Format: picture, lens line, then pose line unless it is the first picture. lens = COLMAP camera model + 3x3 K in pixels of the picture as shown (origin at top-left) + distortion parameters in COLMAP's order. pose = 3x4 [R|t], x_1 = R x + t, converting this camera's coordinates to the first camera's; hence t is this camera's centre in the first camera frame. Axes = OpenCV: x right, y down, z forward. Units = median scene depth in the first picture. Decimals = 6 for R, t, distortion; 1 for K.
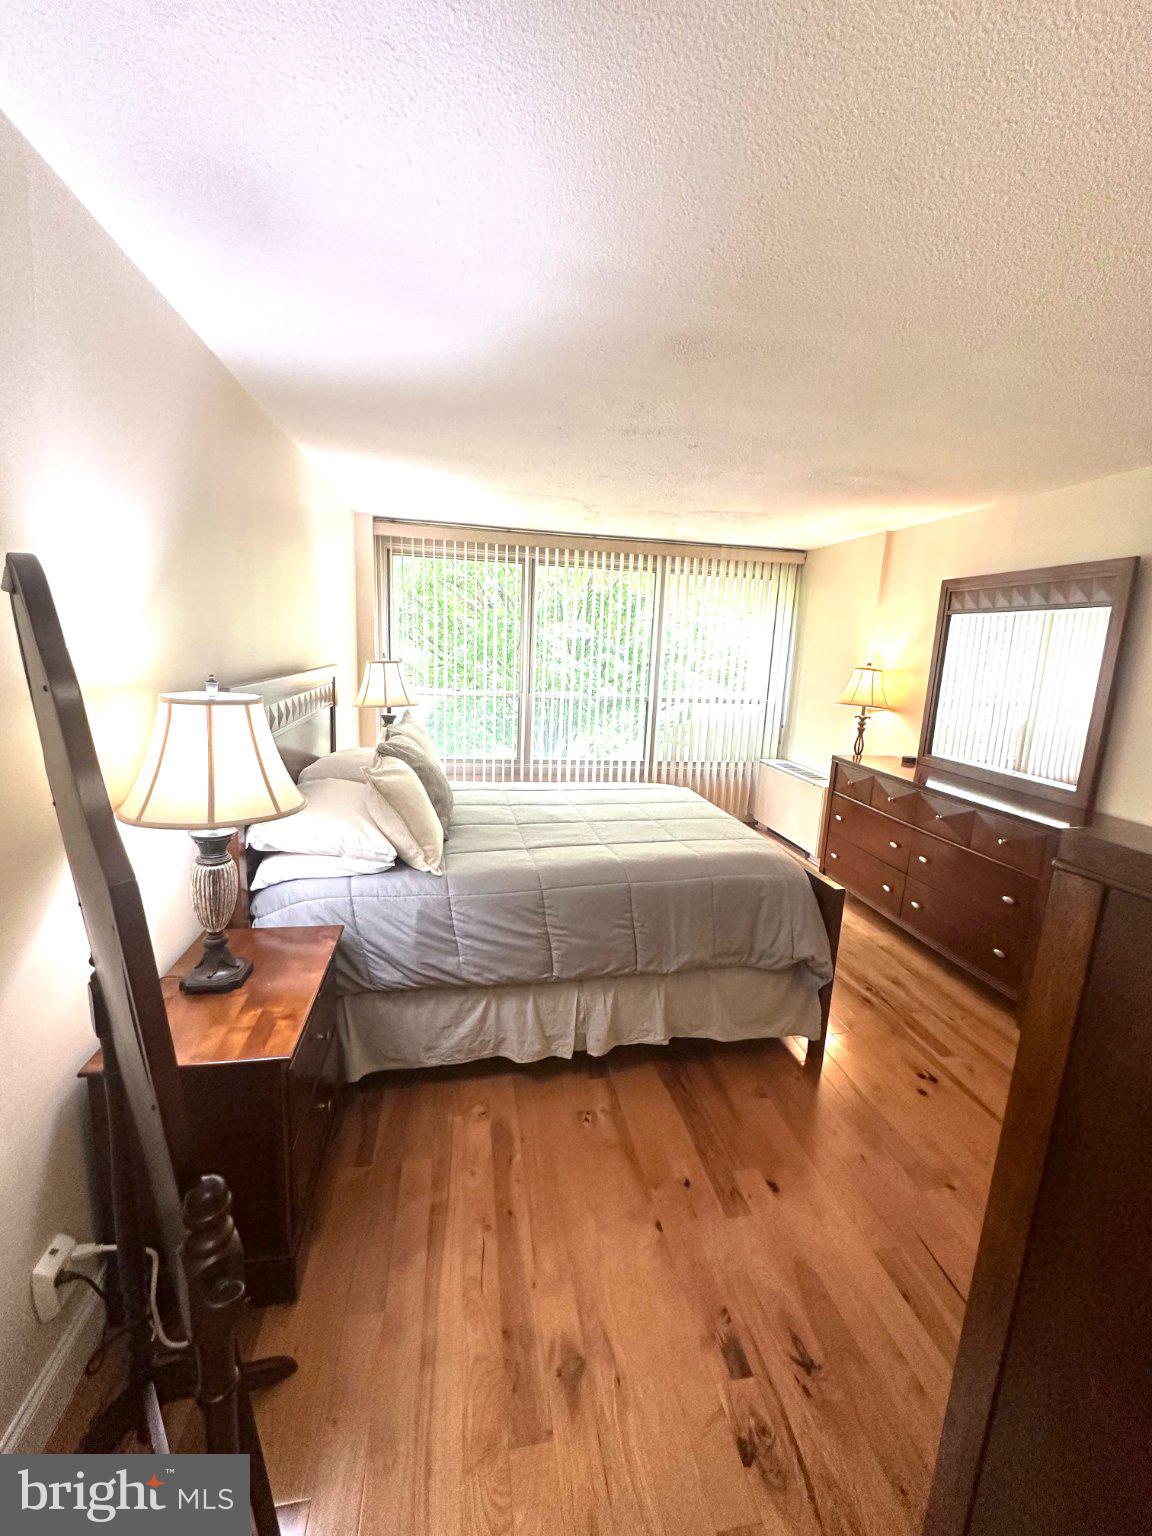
lens RADIAL K [[616.2, 0, 580.5], [0, 616.2, 756.1], [0, 0, 1]] dist [-0.003281, 0.000041]
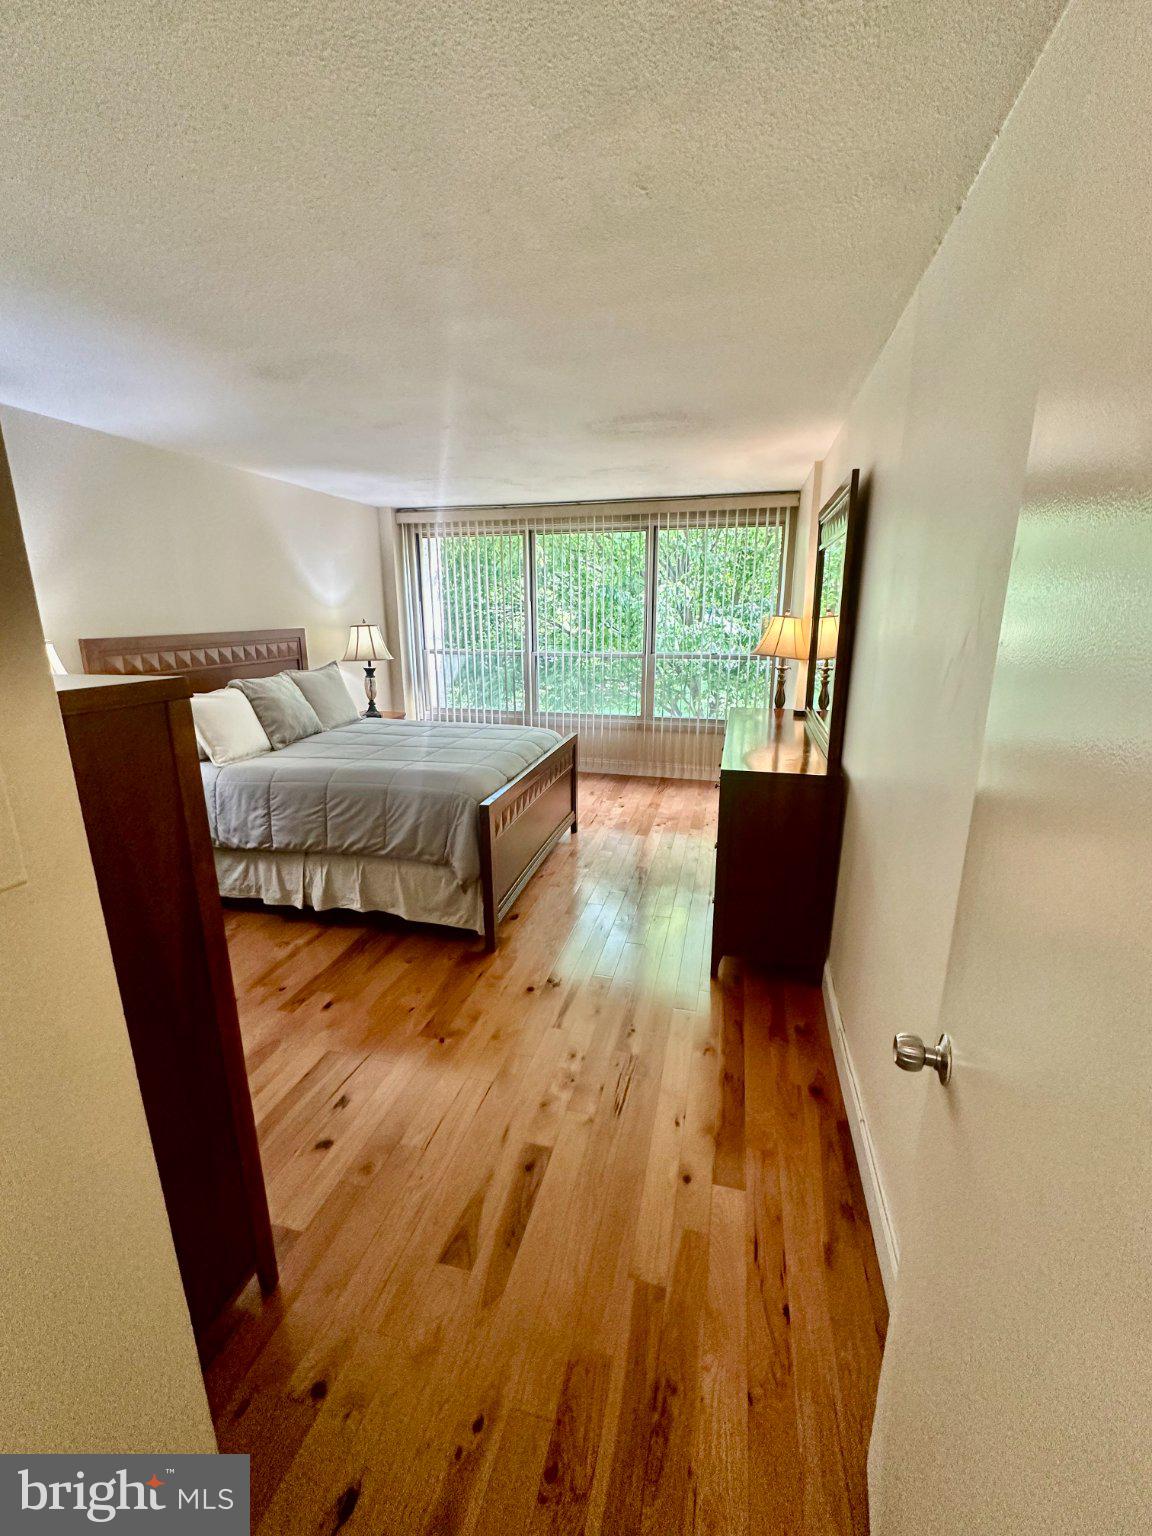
lens RADIAL K [[616.2, 0, 582.7], [0, 616.2, 766.5], [0, 0, 1]] dist [-0.003281, 0.000041]
pose [[0.906068, 0.060181, -0.418830, 1.093276], [-0.035348, 0.997139, 0.066809, 0.058958], [0.421653, -0.045729, 0.905603, 0.035109]]
